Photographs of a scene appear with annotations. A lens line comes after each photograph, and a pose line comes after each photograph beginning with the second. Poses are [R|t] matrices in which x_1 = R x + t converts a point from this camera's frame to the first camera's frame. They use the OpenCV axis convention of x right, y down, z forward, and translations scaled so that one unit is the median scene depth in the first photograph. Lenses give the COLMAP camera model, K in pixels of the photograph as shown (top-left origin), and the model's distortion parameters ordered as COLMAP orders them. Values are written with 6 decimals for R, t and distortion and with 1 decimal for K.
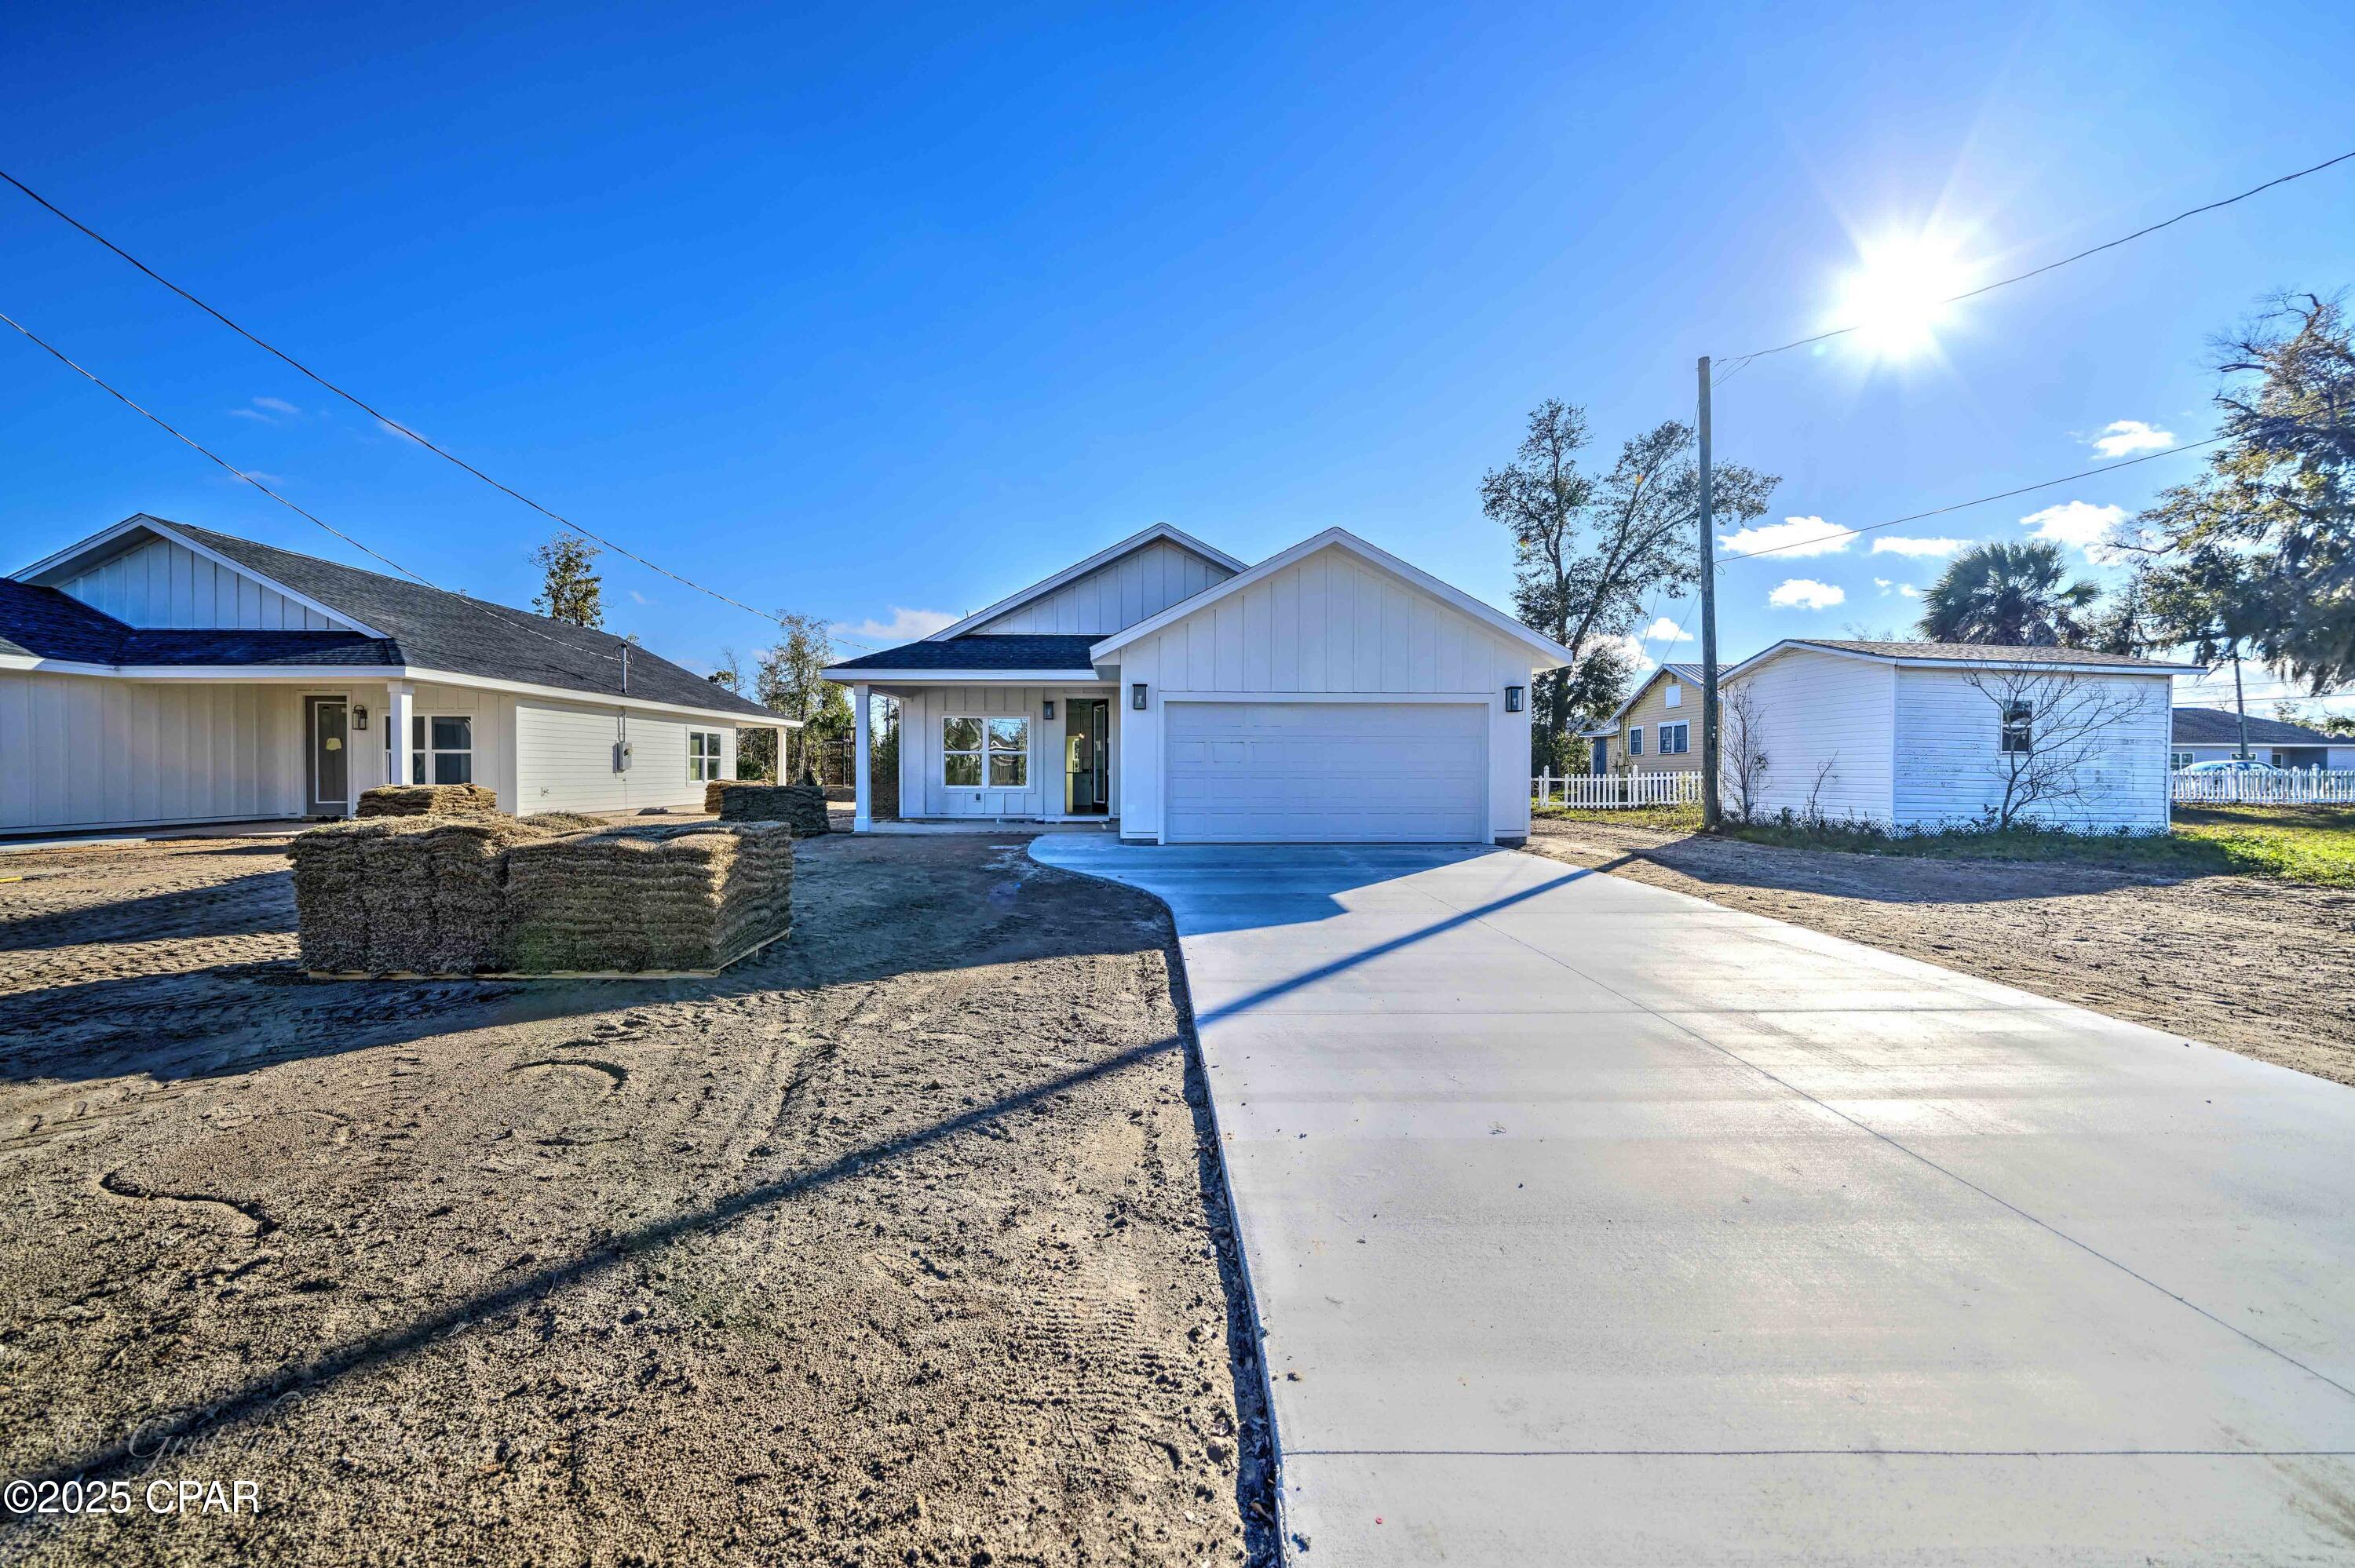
lens RADIAL K [[834.8, 0, 1170.4], [0, 834.8, 730.4], [0, 0, 1]] dist [-0.001232, -0.000109]
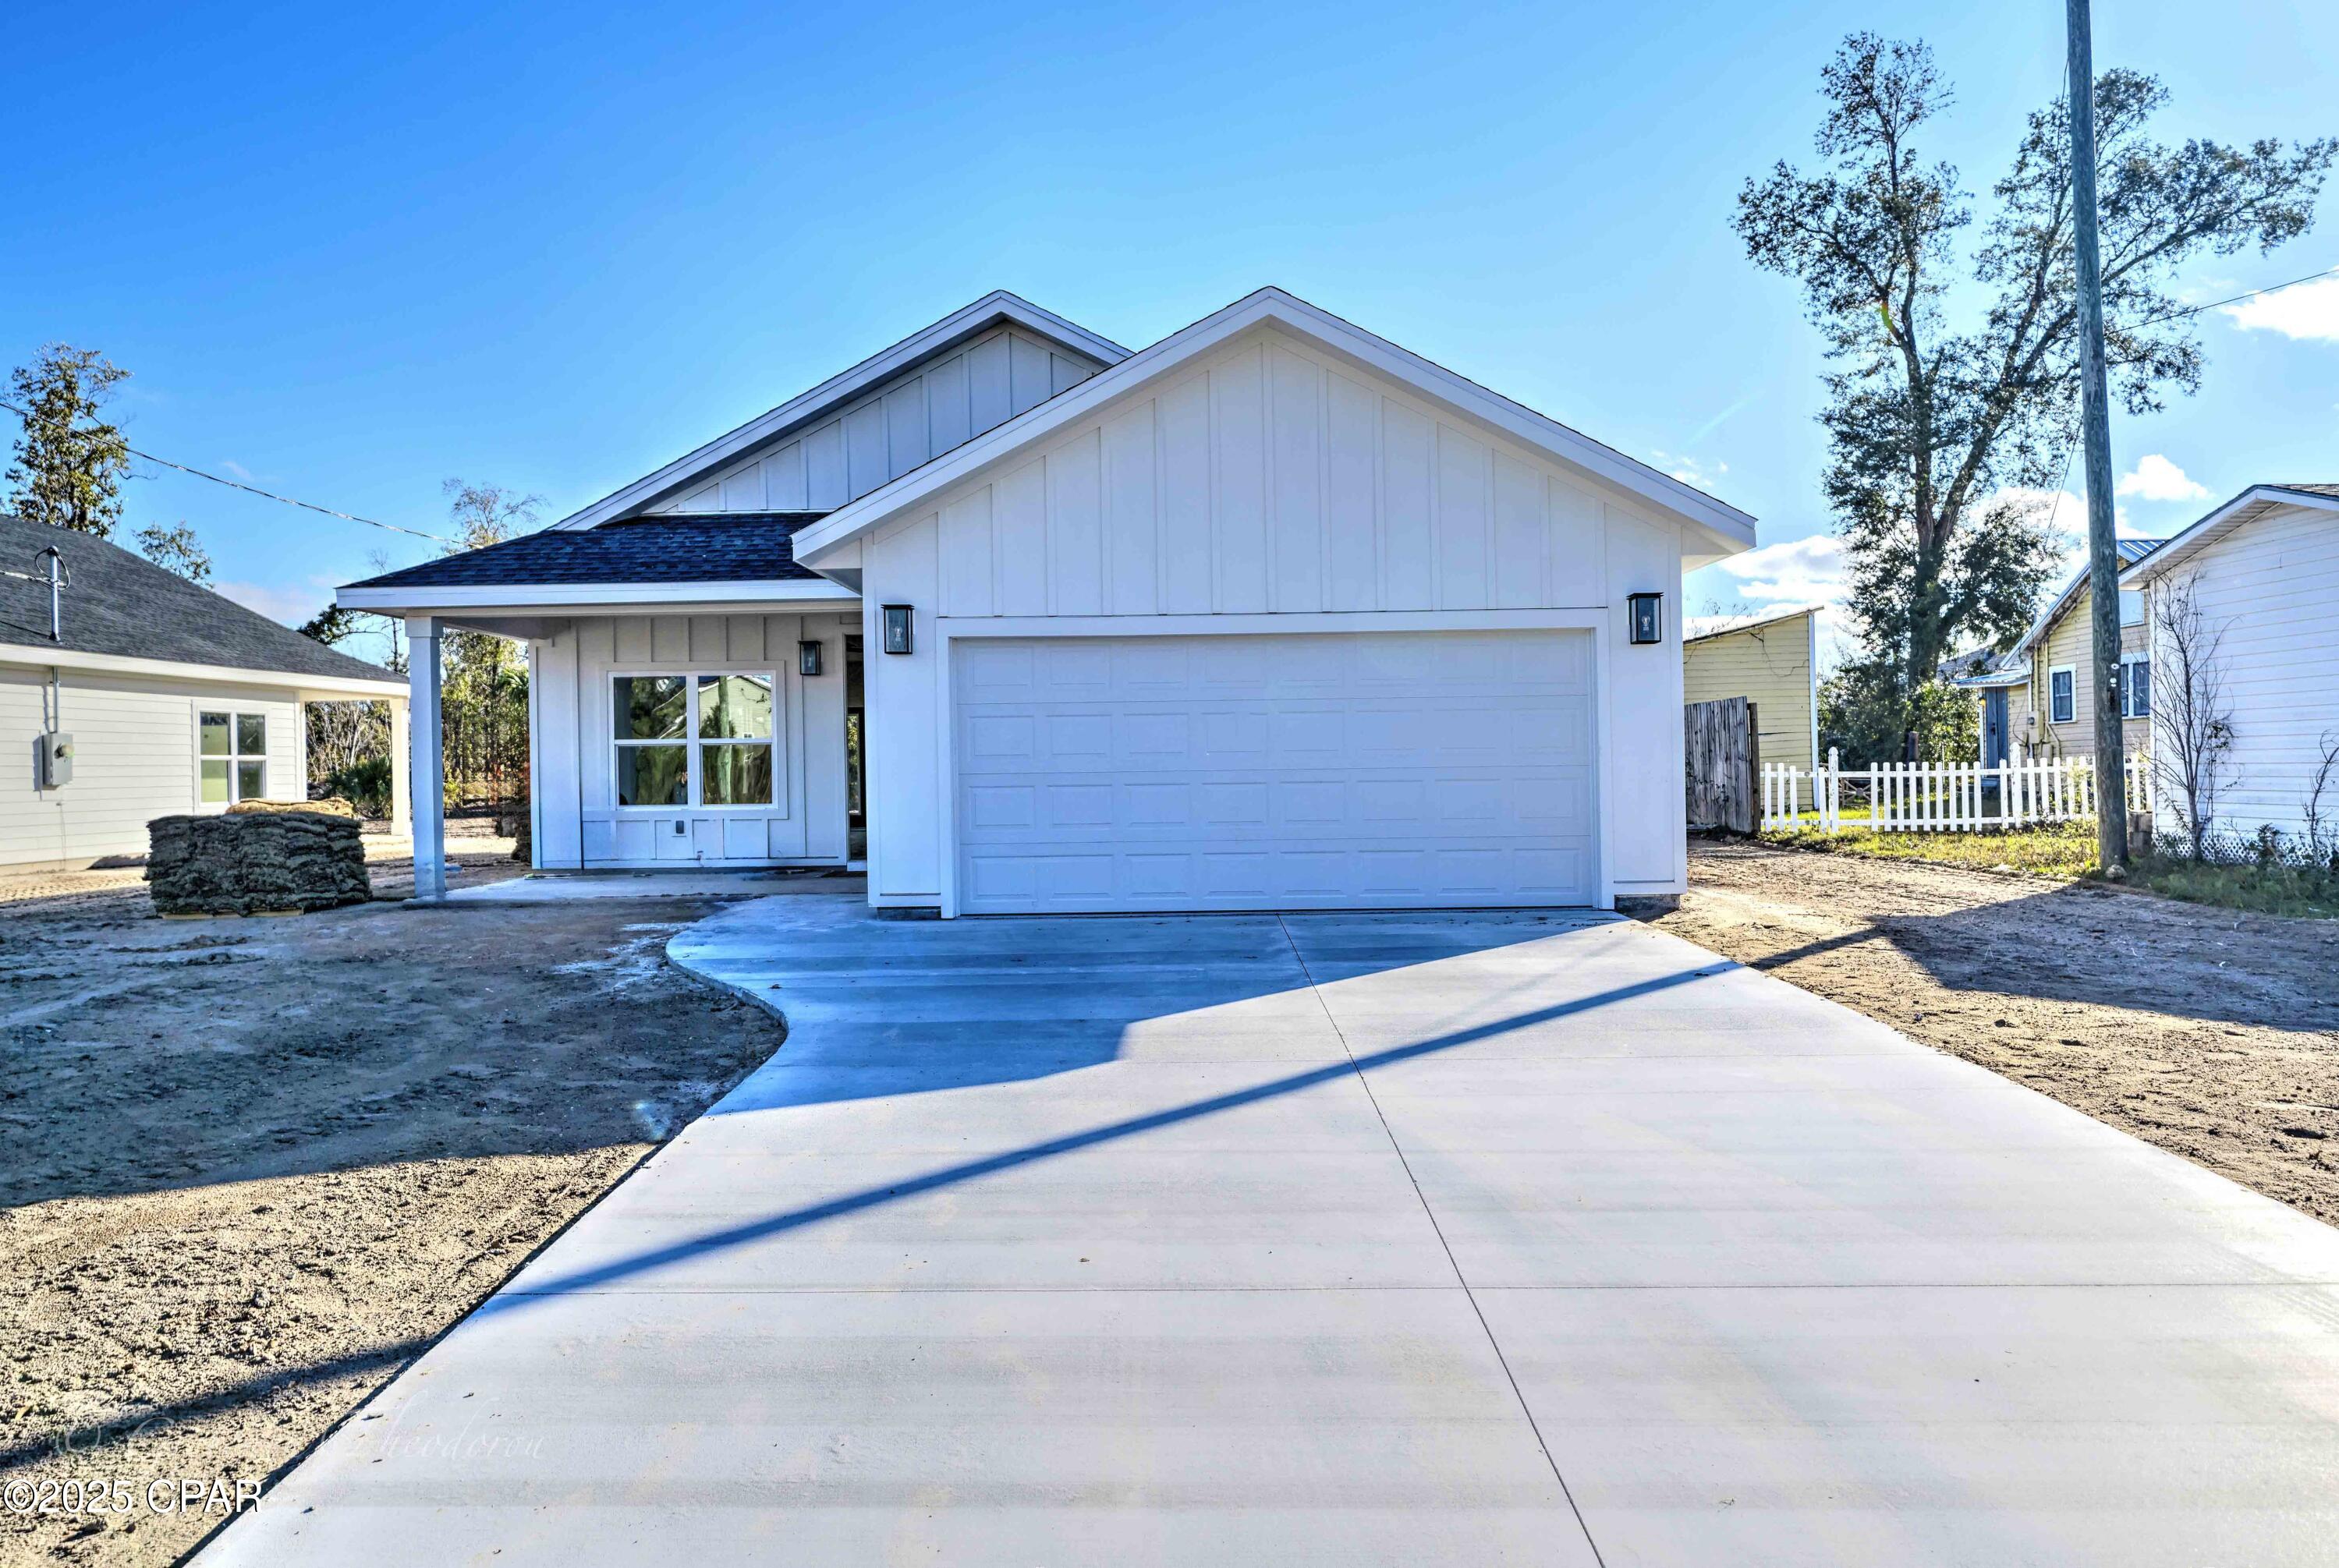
lens RADIAL K [[1584.4, 0, 1169.3], [0, 1584.4, 641.3], [0, 0, 1]] dist [0.004274, 0.000309]
pose [[0.998522, -0.020341, -0.050396, 0.137197], [0.018811, 0.999353, -0.030647, 0.000066], [0.050987, 0.029654, 0.998259, 0.027915]]
